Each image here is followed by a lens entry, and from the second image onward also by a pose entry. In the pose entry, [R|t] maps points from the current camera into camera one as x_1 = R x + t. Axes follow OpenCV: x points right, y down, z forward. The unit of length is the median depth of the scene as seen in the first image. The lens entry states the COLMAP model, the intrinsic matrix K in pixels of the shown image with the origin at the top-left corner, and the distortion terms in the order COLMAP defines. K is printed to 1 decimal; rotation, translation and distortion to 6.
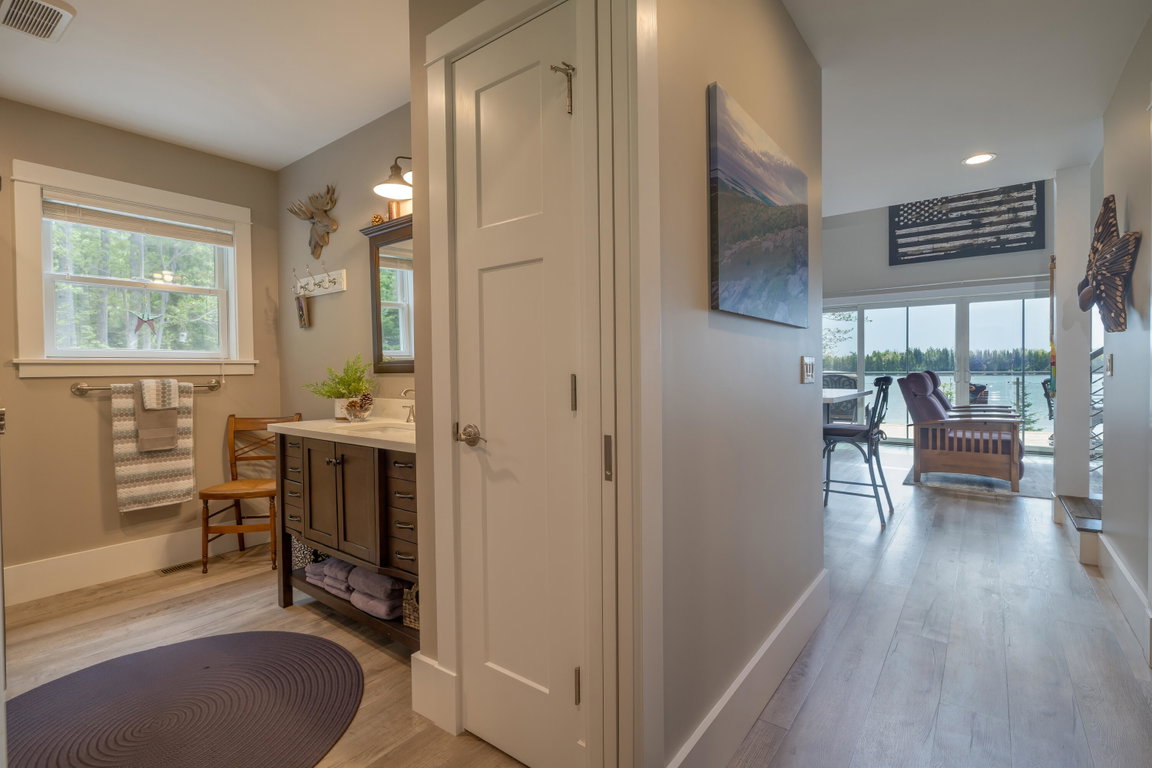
lens RADIAL K [[534.8, 0, 575.6], [0, 534.8, 381.8], [0, 0, 1]] dist [0.000880, 0.000027]
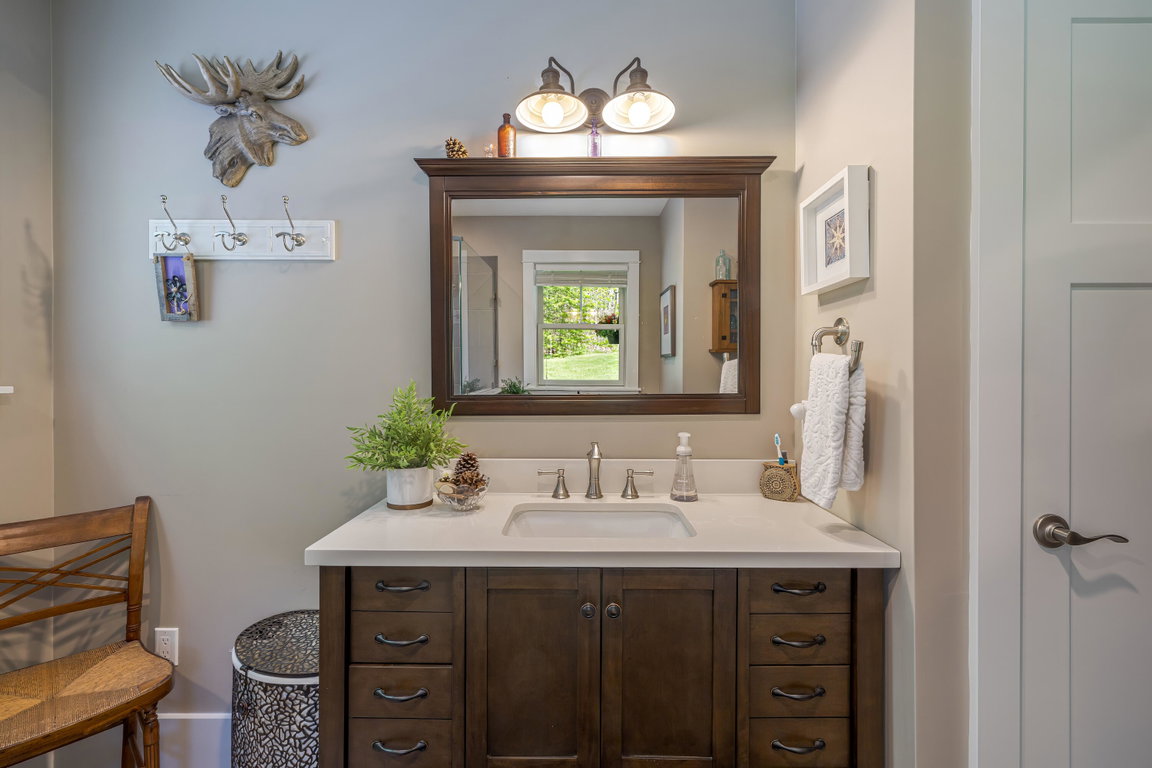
lens RADIAL K [[495.2, 0, 576.2], [0, 495.2, 380.4], [0, 0, 1]] dist [0.000715, -0.000099]
pose [[0.787414, 0.004523, 0.616408, -0.526224], [0.004795, 0.999898, -0.013461, -0.041128], [-0.616406, 0.013555, 0.787312, 0.445155]]
